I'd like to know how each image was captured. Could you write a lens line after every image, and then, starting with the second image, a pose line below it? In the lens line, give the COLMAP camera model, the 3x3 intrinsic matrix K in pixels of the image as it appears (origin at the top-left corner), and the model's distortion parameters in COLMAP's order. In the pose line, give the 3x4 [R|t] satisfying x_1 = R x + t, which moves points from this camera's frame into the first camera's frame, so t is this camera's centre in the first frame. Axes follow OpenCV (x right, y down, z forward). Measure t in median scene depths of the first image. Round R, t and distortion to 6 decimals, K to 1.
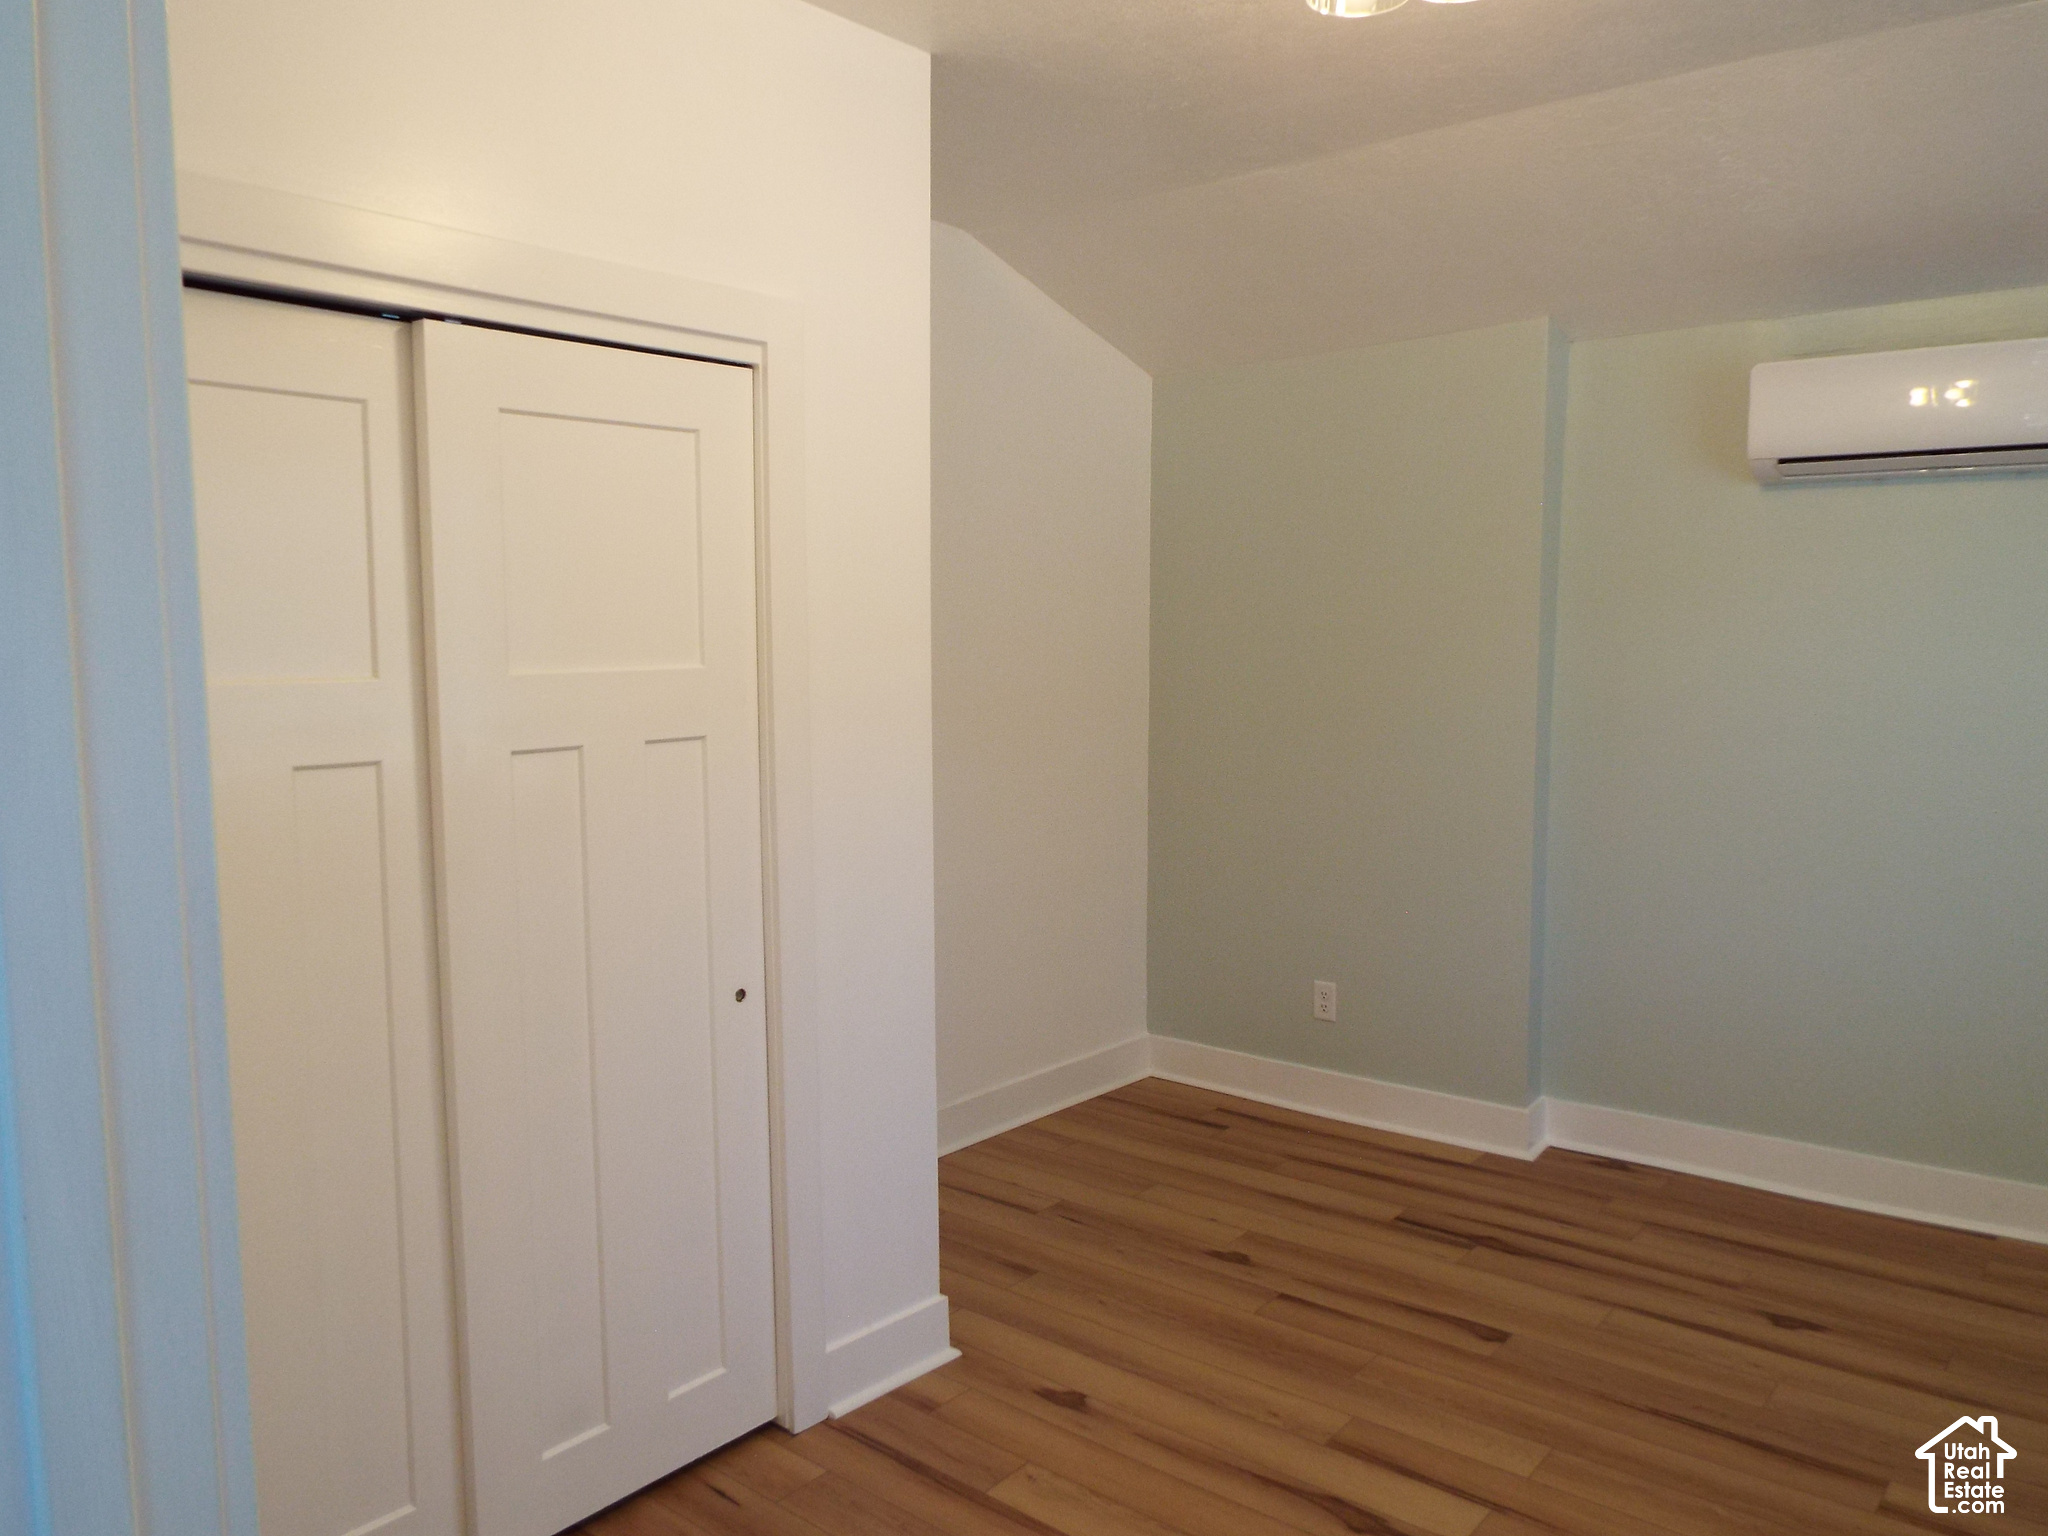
lens RADIAL K [[1505.2, 0, 1021.4], [0, 1505.2, 771.4], [0, 0, 1]] dist [-0.010097, 0.001443]
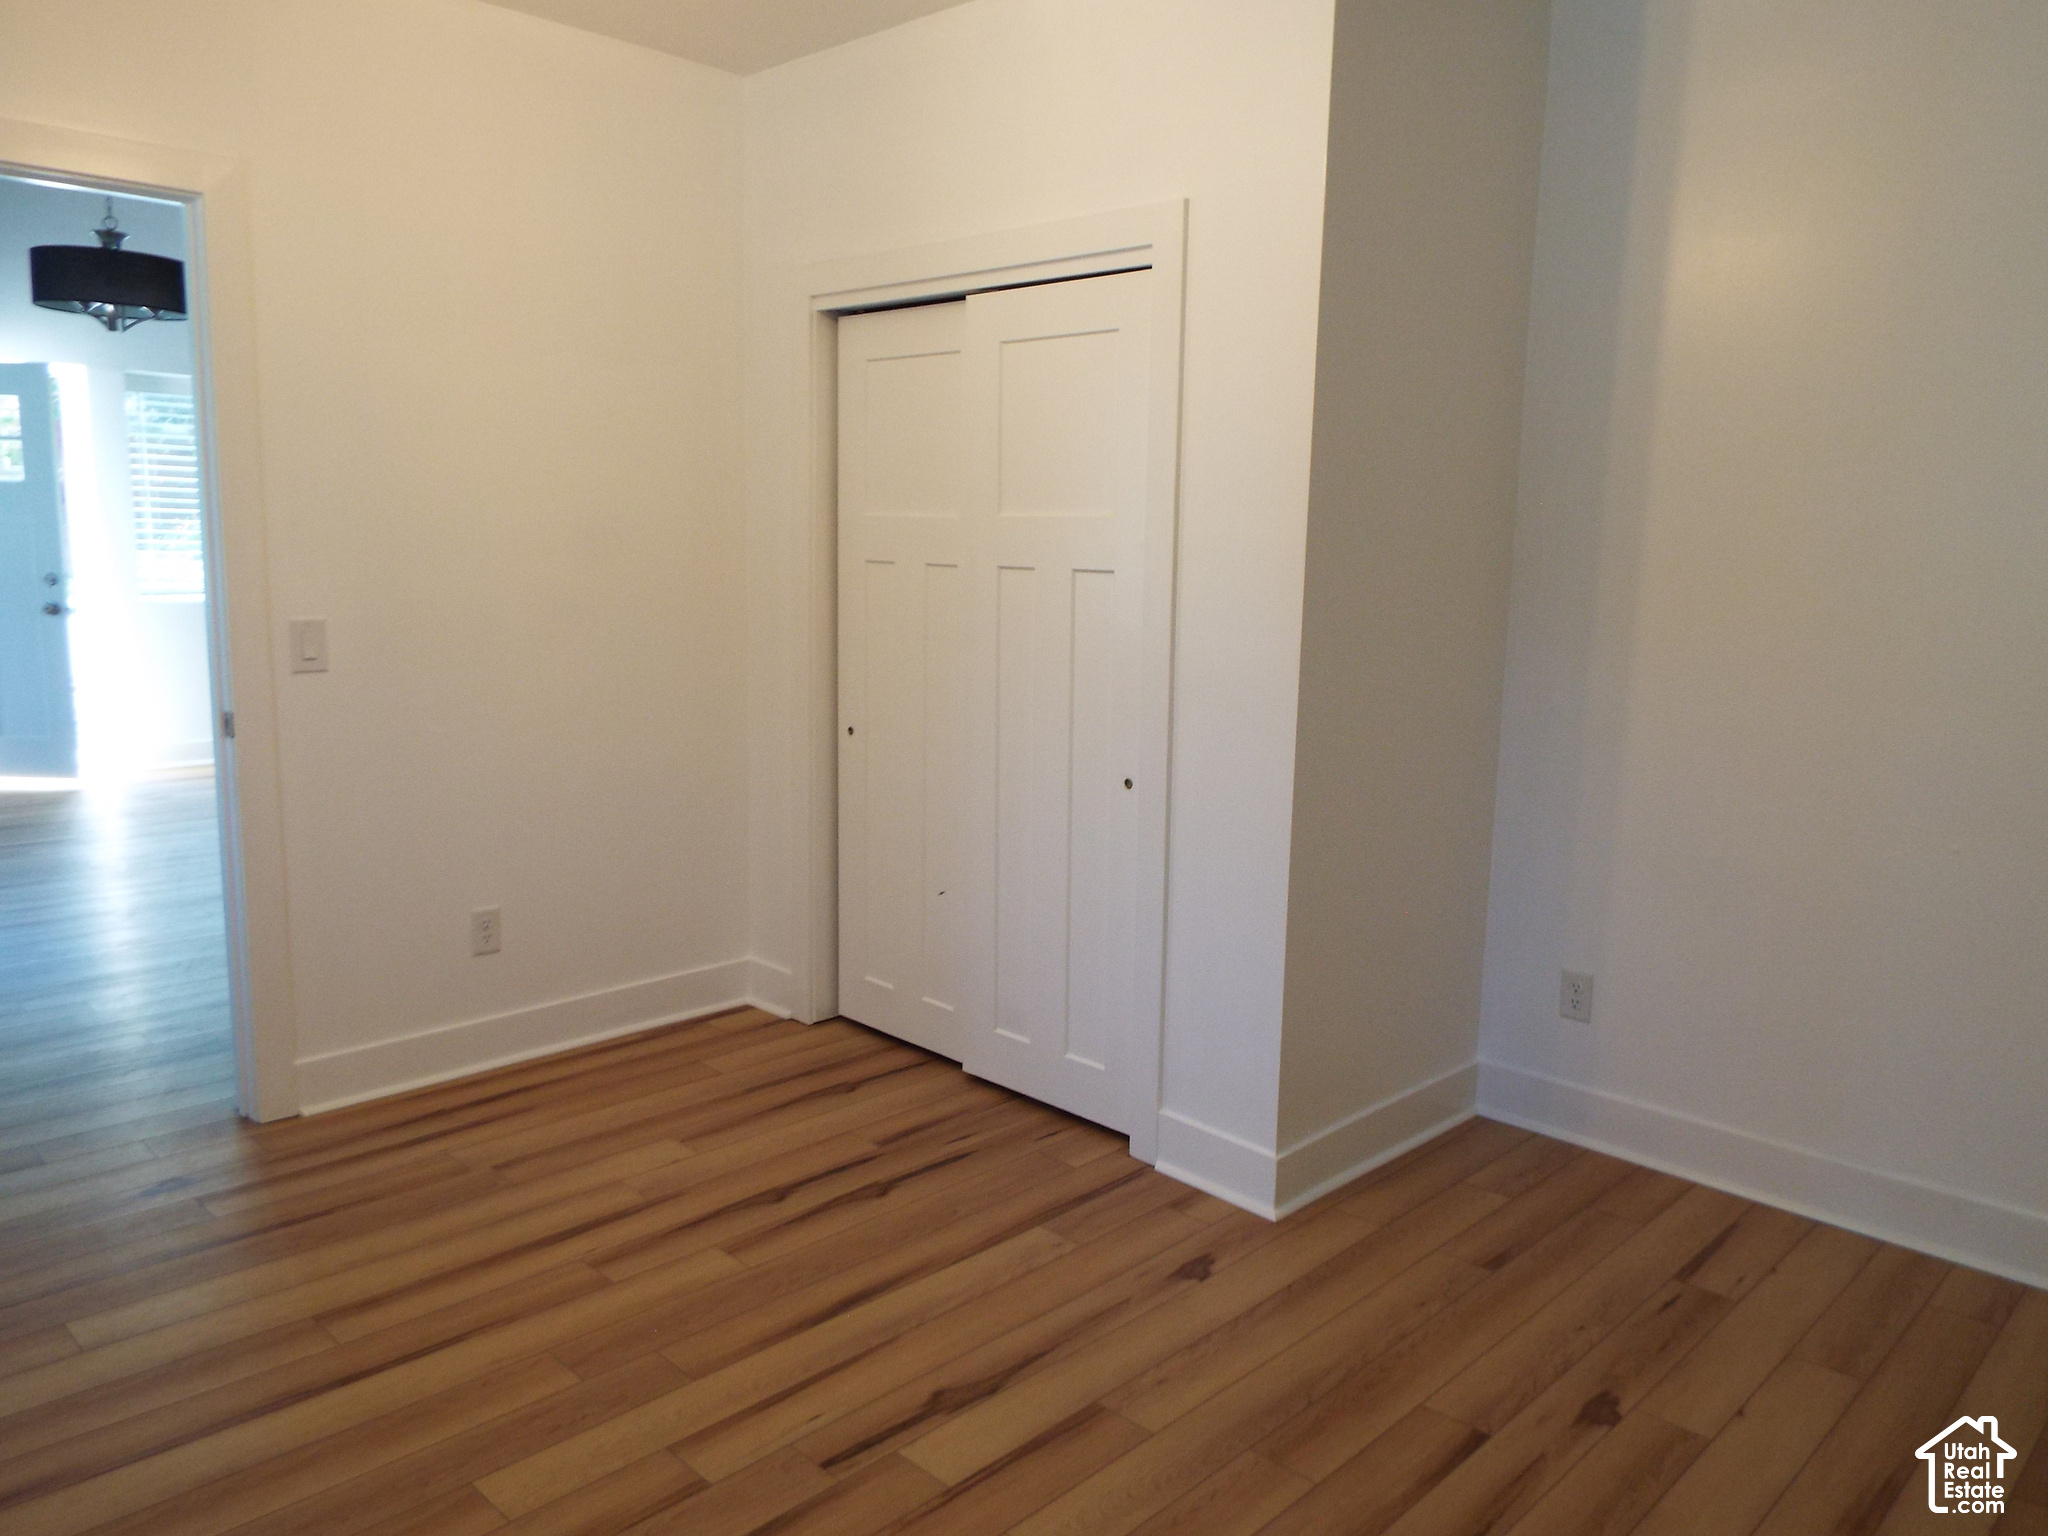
lens RADIAL K [[1505.2, 0, 1019.2], [0, 1505.2, 761.4], [0, 0, 1]] dist [-0.010097, 0.001443]
pose [[-0.090068, 0.159406, -0.983096, 0.979489], [-0.110644, 0.979396, 0.168943, -0.065776], [0.989770, 0.123990, -0.070575, 0.933167]]
